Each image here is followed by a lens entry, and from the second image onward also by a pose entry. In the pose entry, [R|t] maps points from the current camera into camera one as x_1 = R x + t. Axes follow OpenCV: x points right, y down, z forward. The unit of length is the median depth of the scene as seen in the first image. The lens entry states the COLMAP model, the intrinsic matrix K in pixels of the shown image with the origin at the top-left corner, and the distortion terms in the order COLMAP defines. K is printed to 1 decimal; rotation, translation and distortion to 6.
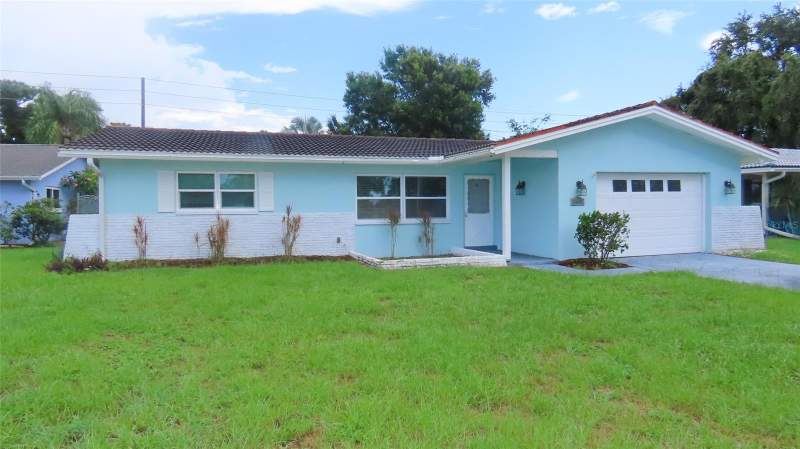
lens RADIAL K [[510.1, 0, 396.3], [0, 510.1, 225.0], [0, 0, 1]] dist [-0.004165, -0.000285]
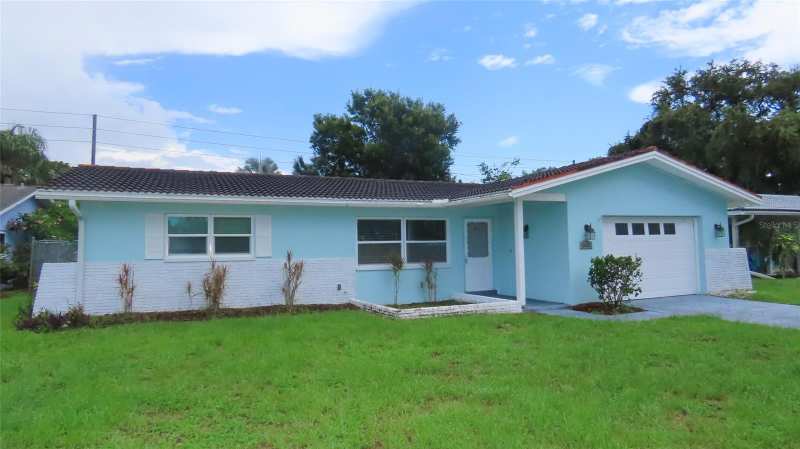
lens RADIAL K [[510.1, 0, 396.3], [0, 510.1, 225.0], [0, 0, 1]] dist [-0.004165, -0.000285]
pose [[0.994157, -0.001181, 0.107933, -0.080186], [0.009875, 0.996742, -0.080053, -0.006110], [-0.107487, 0.080652, 0.990930, 0.034372]]
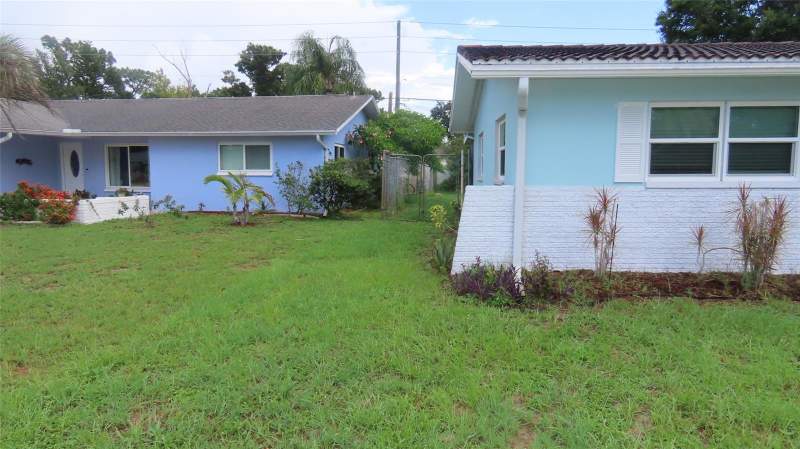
lens RADIAL K [[510.1, 0, 396.3], [0, 510.1, 225.0], [0, 0, 1]] dist [-0.004165, -0.000285]
pose [[0.933751, 0.043779, -0.355236, -0.322263], [-0.016156, 0.996635, 0.080357, -0.013197], [0.357559, -0.069294, 0.931316, 0.280959]]
